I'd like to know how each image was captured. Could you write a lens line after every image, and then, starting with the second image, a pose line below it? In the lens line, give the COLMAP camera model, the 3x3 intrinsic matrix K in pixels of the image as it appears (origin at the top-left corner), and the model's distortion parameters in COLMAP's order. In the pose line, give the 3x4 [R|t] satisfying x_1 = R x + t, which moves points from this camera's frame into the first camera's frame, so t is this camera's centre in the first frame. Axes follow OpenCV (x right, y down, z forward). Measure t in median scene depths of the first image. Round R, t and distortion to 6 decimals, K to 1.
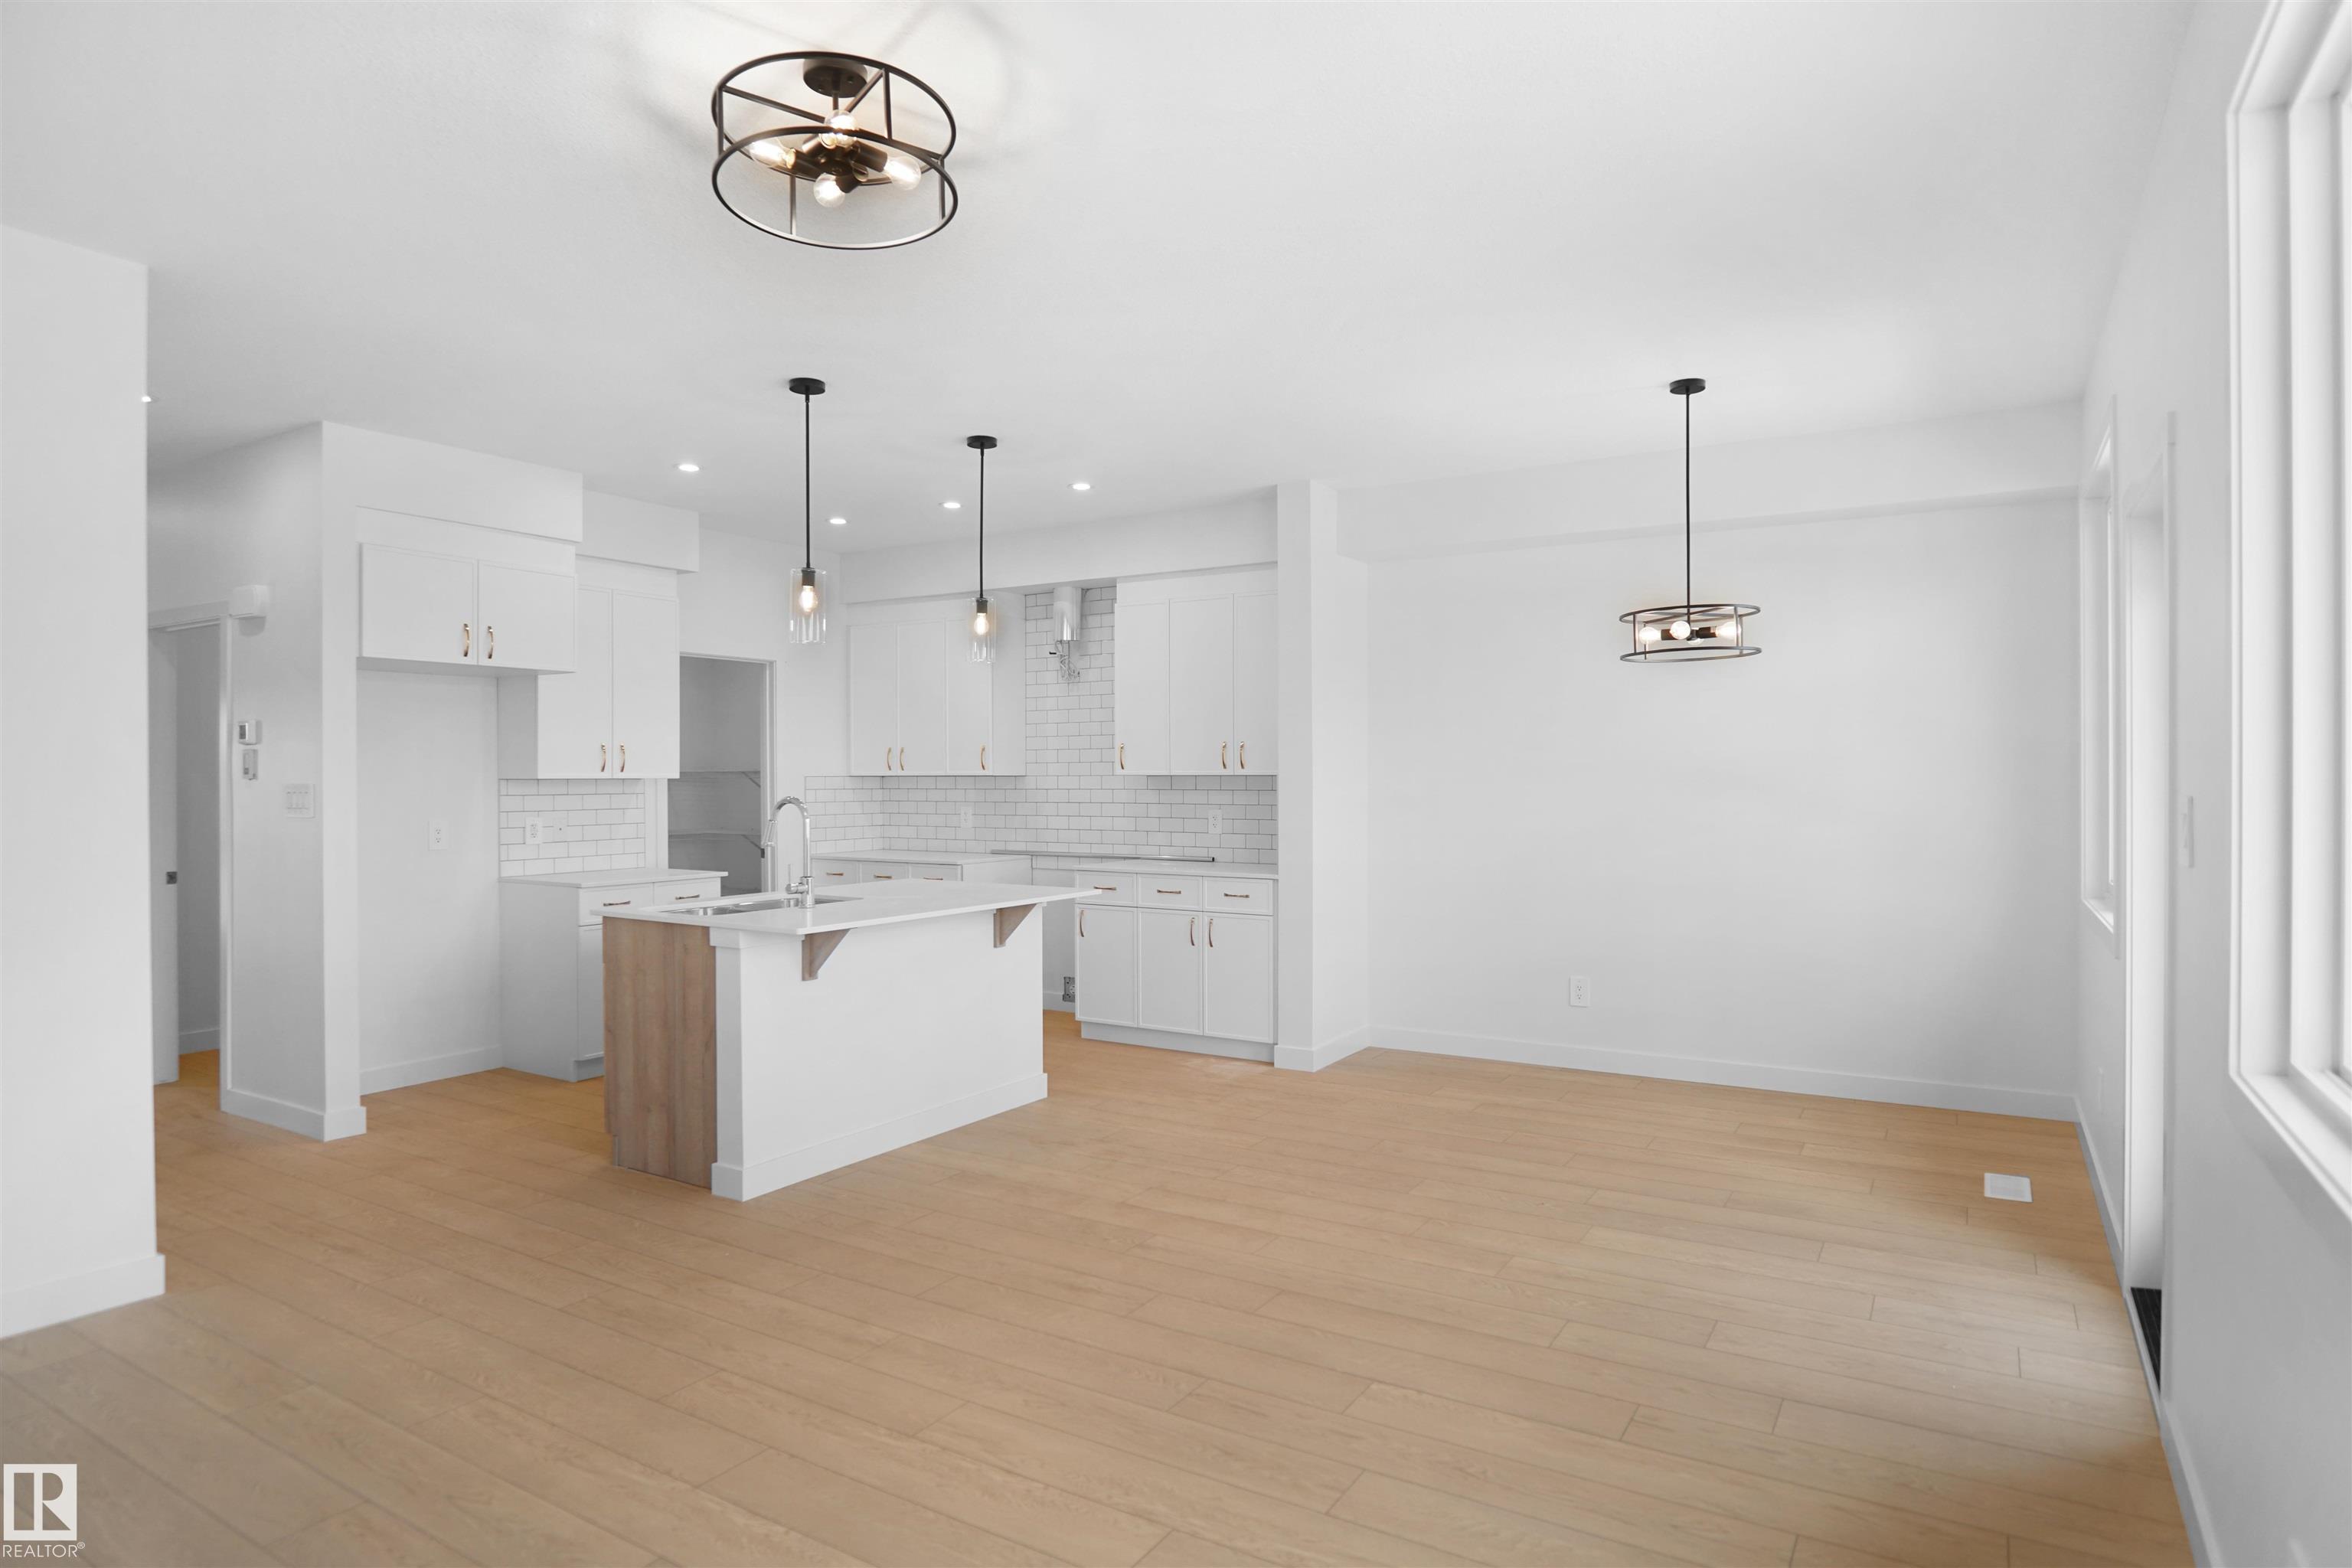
lens RADIAL K [[1268.1, 0, 1242.1], [0, 1268.1, 779.3], [0, 0, 1]] dist [-0.015397, 0.001283]
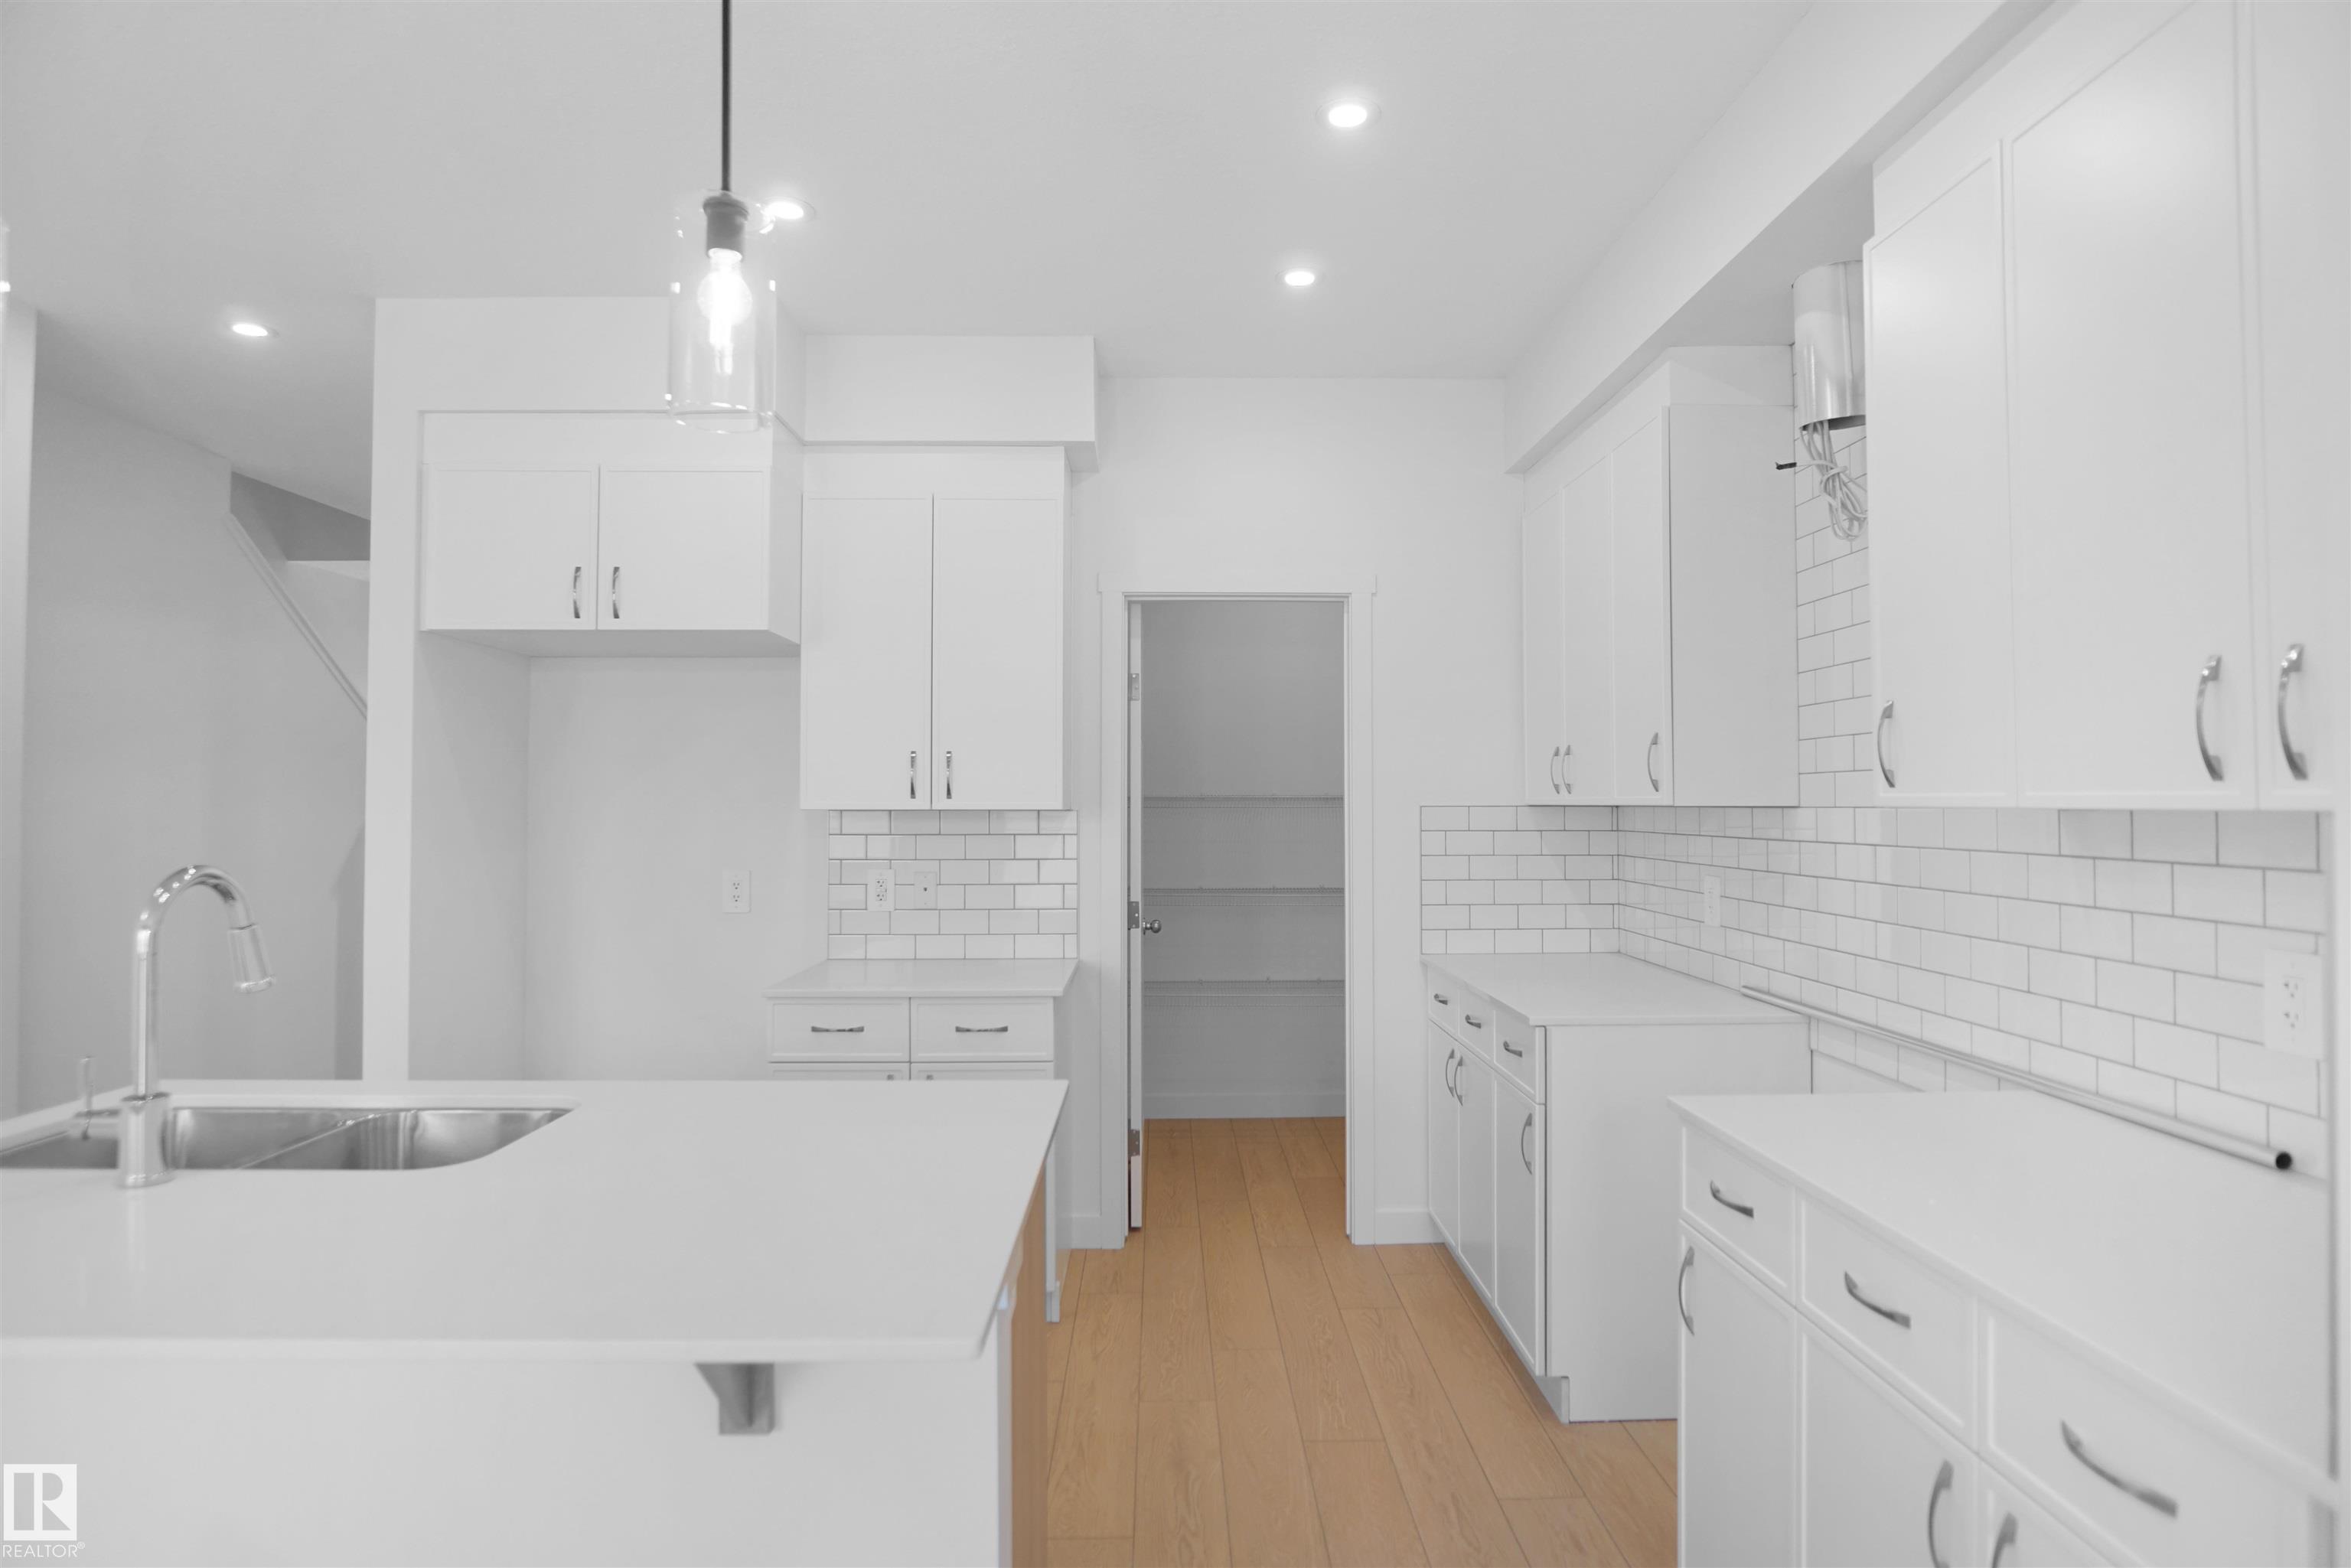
lens RADIAL K [[1267.6, 0, 1277.8], [0, 1267.6, 764.6], [0, 0, 1]] dist [-0.015397, 0.001283]
pose [[0.509098, -0.023812, -0.860379, 0.101517], [-0.002135, 0.999579, -0.028928, -0.005118], [0.860706, 0.016564, 0.508833, 0.839110]]
